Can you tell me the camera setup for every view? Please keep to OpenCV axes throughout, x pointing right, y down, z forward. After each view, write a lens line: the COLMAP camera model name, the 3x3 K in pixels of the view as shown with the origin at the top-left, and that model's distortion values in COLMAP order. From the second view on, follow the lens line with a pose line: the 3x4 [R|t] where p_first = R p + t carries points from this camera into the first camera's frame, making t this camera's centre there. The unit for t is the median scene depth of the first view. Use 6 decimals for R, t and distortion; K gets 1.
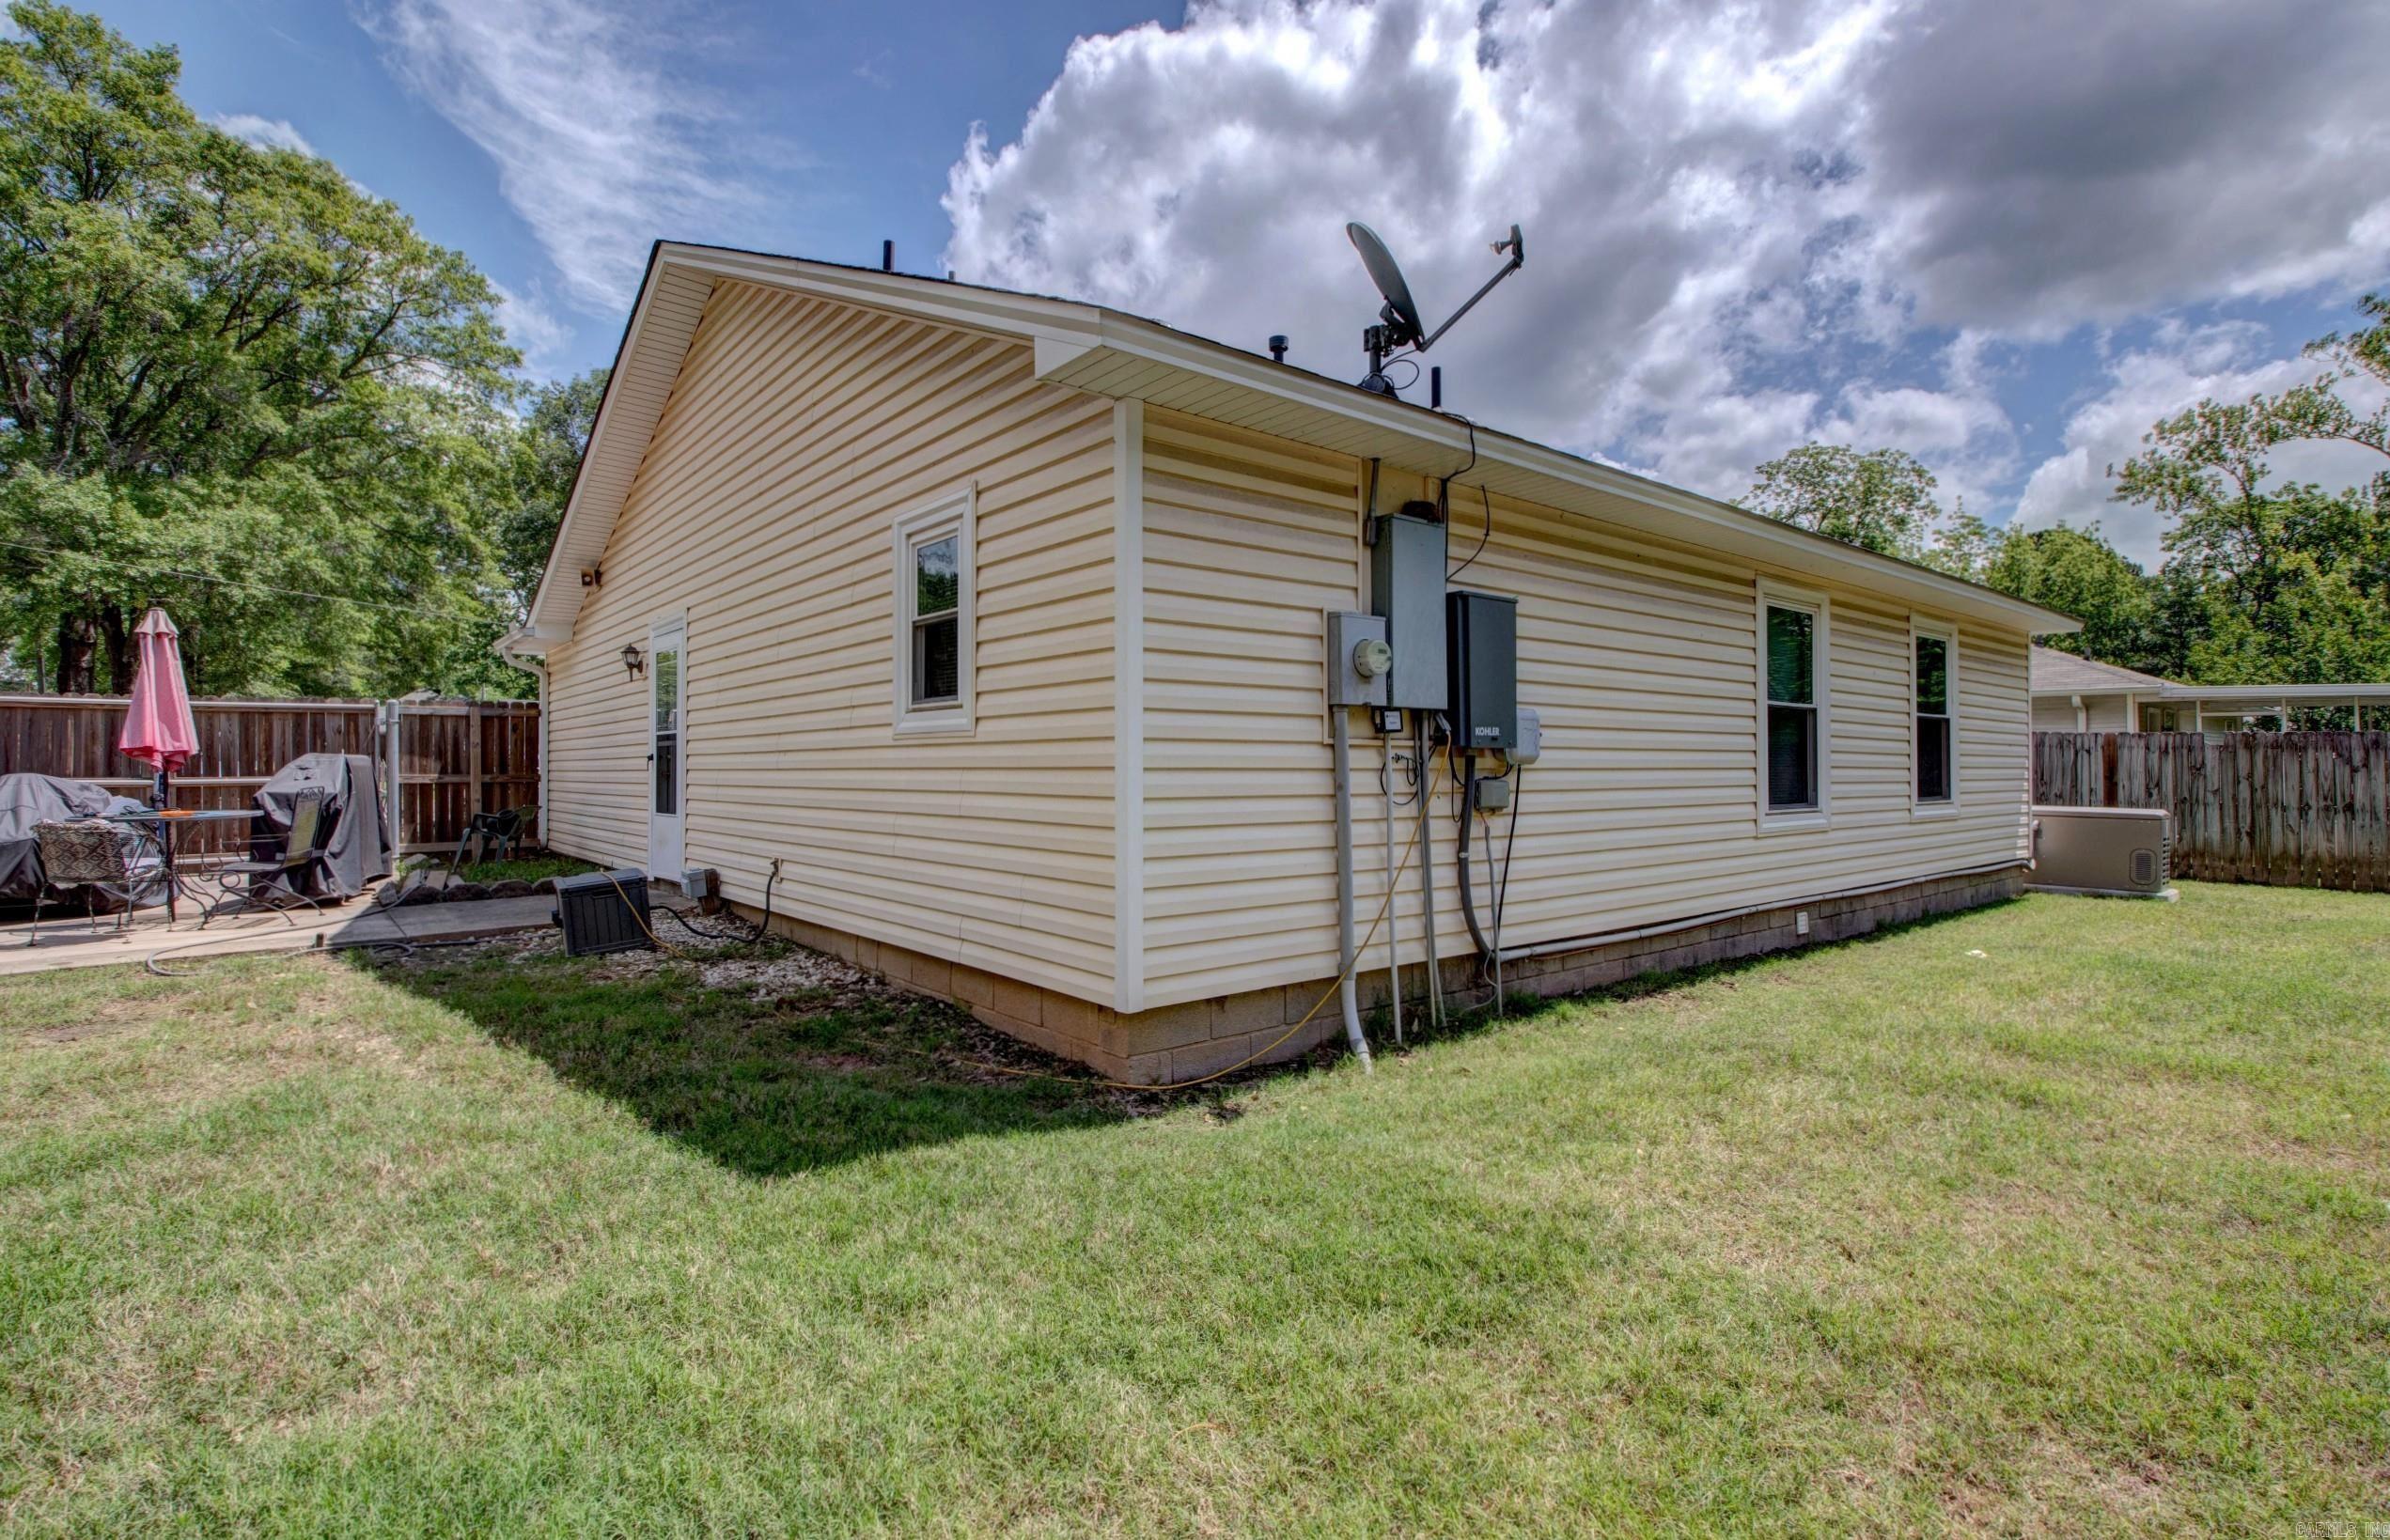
lens RADIAL K [[1110.9, 0, 1193.1], [0, 1110.9, 766.4], [0, 0, 1]] dist [0.004766, -0.017291]
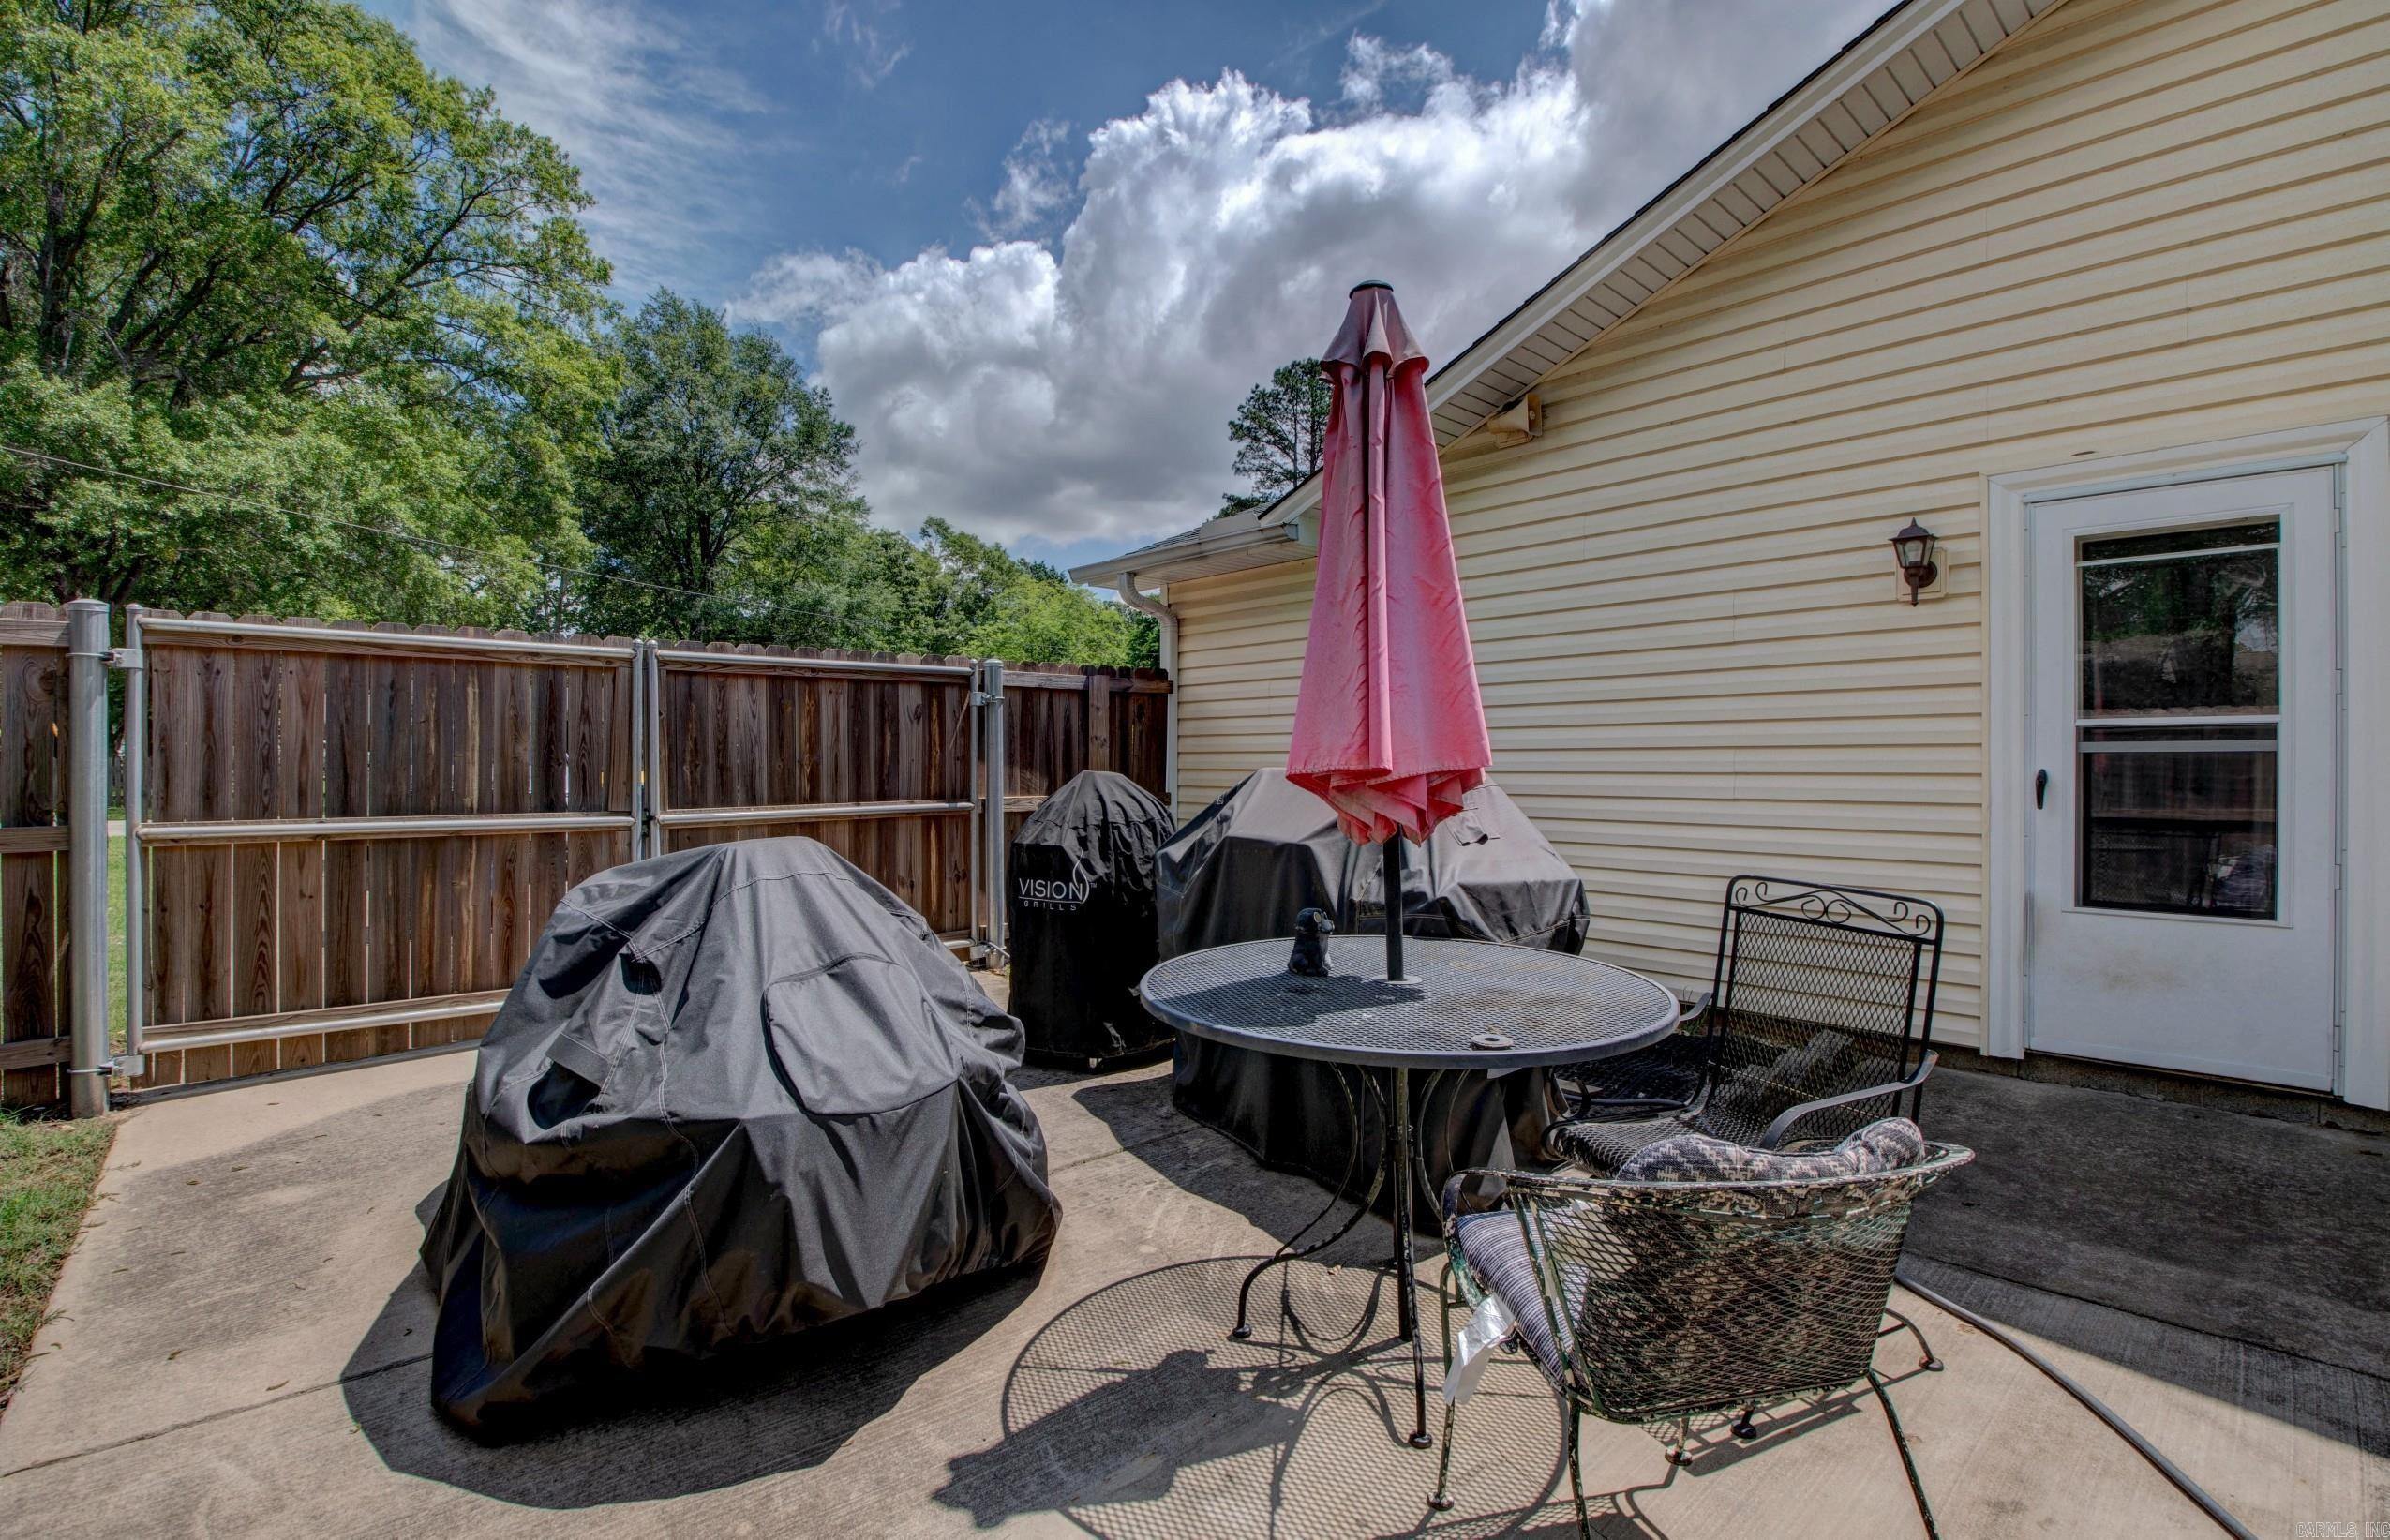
lens RADIAL K [[1111.0, 0, 1193.4], [0, 1111.0, 768.8], [0, 0, 1]] dist [0.004766, -0.017291]
pose [[0.998561, -0.000222, 0.053631, -0.302945], [-0.000043, 0.999988, 0.004931, -0.004318], [-0.053631, -0.004927, 0.998549, 0.208265]]
